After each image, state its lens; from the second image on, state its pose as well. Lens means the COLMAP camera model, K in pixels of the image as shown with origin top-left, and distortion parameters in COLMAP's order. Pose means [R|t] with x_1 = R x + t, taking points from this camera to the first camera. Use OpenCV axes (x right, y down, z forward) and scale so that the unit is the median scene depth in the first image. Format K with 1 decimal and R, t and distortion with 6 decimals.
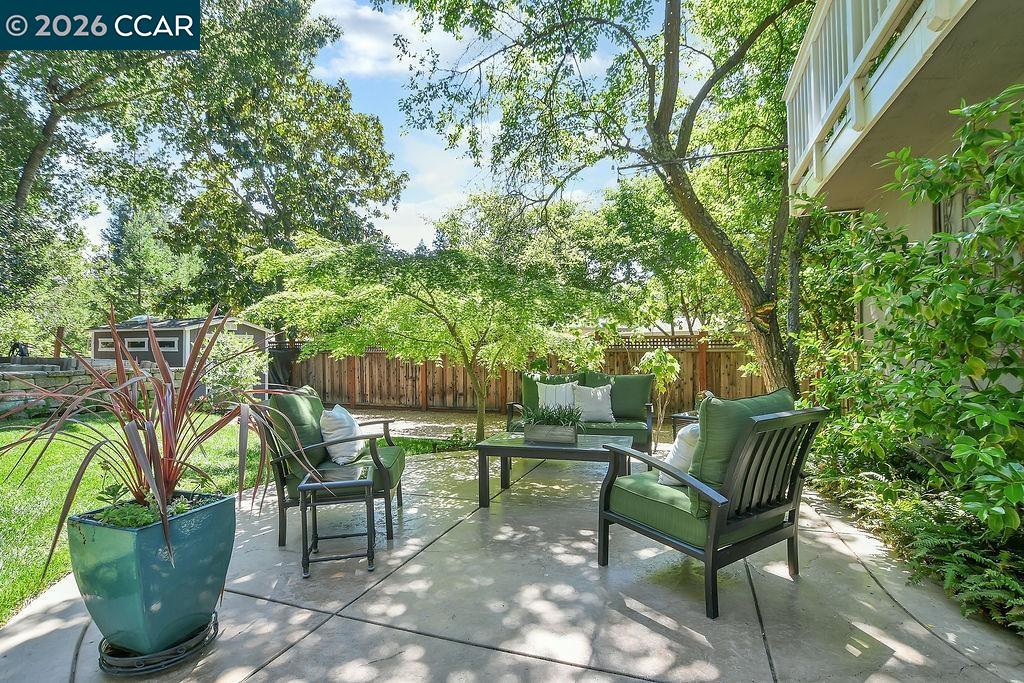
lens RADIAL K [[482.8, 0, 505.2], [0, 482.8, 345.7], [0, 0, 1]] dist [-0.030553, 0.000299]
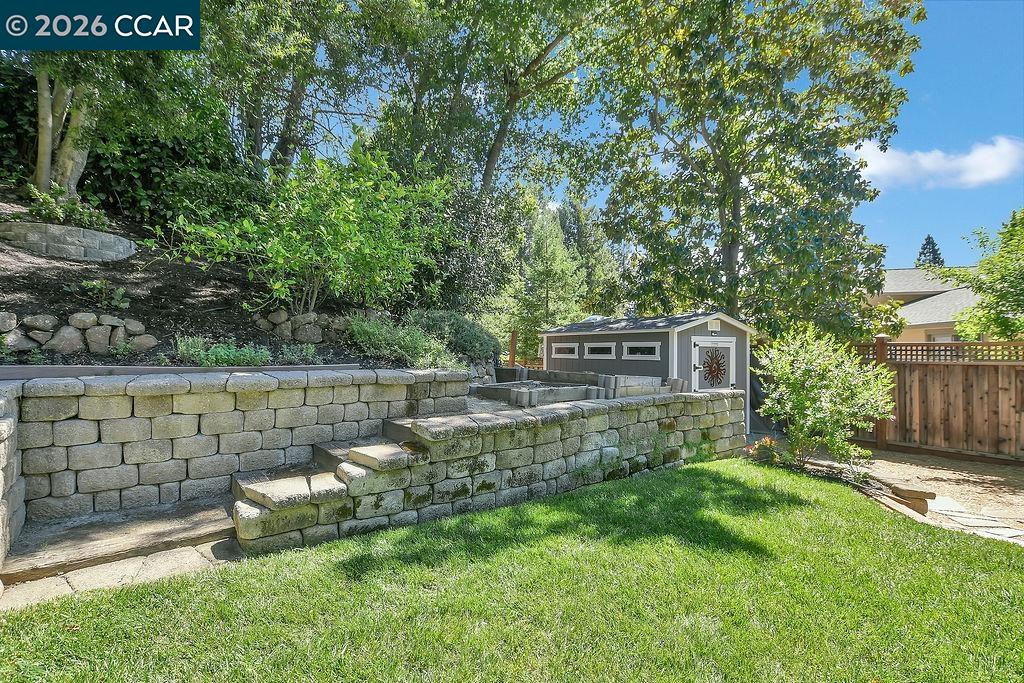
lens RADIAL K [[482.8, 0, 503.9], [0, 482.8, 344.1], [0, 0, 1]] dist [-0.030553, 0.000299]
pose [[0.808845, -0.004770, -0.588002, -0.375311], [0.002471, 0.999986, -0.004713, -0.008803], [0.588016, 0.002359, 0.808846, 0.203372]]
